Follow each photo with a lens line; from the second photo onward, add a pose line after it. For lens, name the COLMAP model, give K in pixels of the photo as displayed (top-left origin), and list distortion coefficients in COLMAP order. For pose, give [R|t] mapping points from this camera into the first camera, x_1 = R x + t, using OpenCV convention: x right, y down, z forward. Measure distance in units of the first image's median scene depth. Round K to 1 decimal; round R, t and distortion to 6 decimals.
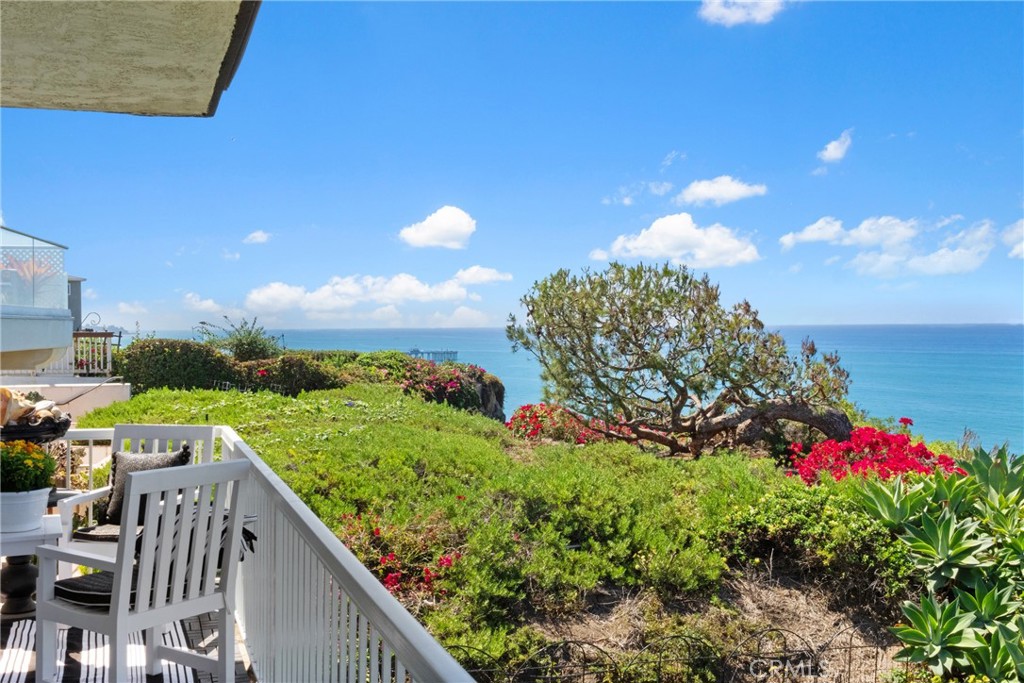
lens RADIAL K [[1044.9, 0, 512.0], [0, 1044.9, 341.5], [0, 0, 1]] dist [0.015804, 0.002939]
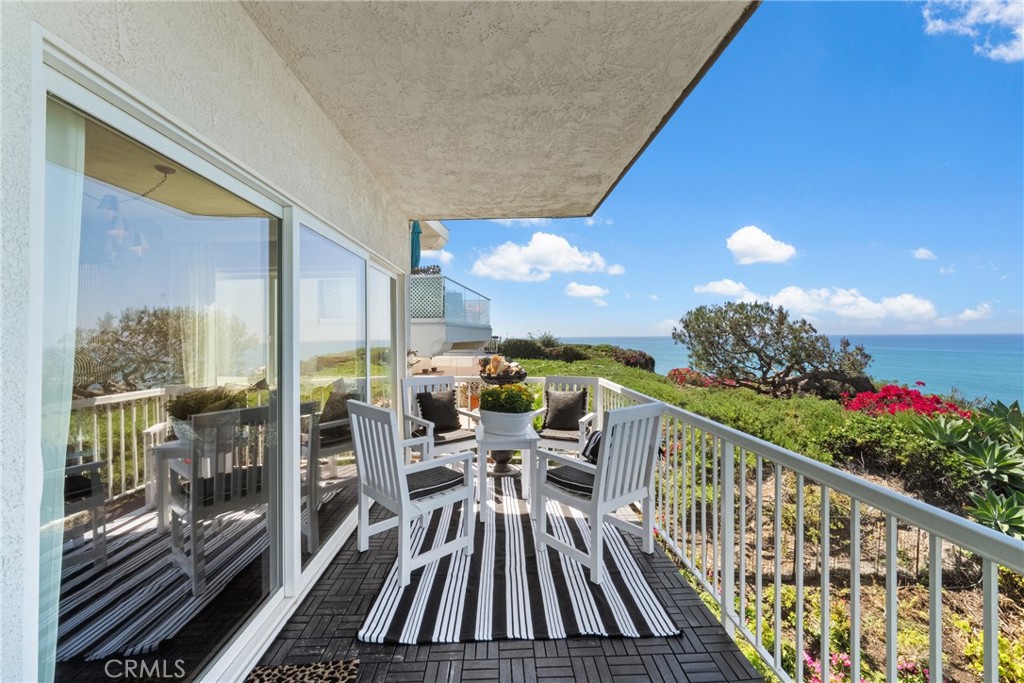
lens RADIAL K [[409.9, 0, 512.0], [0, 409.9, 341.5], [0, 0, 1]] dist [0.013369, -0.000681]
pose [[0.953659, 0.002600, -0.300880, -0.072556], [-0.002809, 0.999996, -0.000263, 0.005640], [0.300878, 0.001096, 0.953662, 0.088306]]
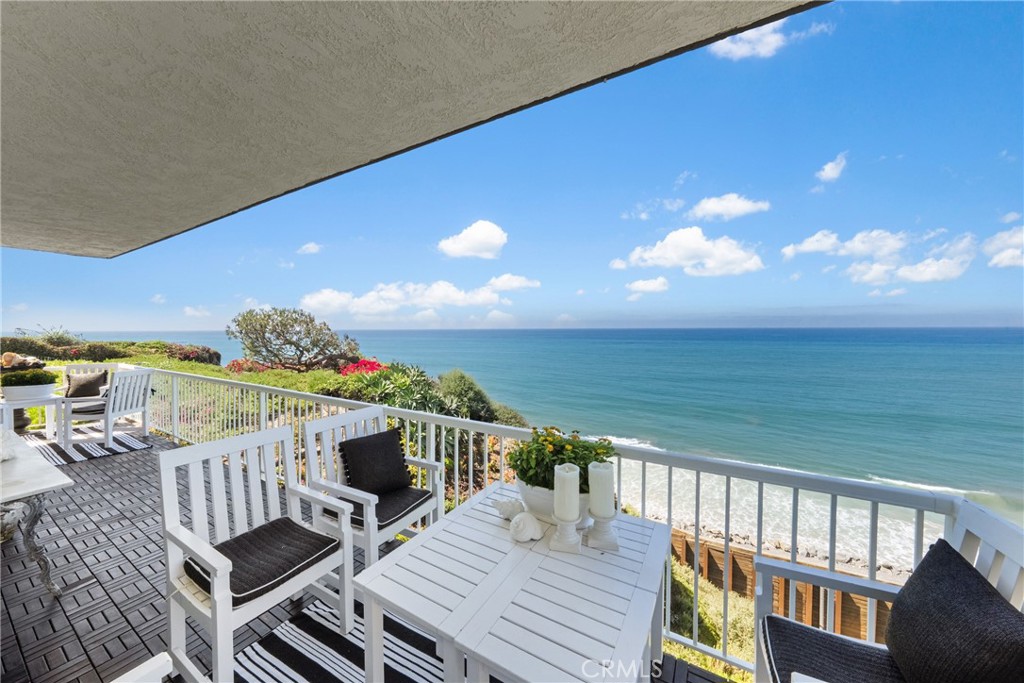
lens RADIAL K [[353.4, 0, 512.0], [0, 353.4, 341.5], [0, 0, 1]] dist [0.000641, 0.000444]
pose [[0.769577, -0.021187, 0.638203, -0.020917], [0.009490, 0.999719, 0.021745, 0.002102], [-0.638484, -0.010678, 0.769561, -0.175430]]
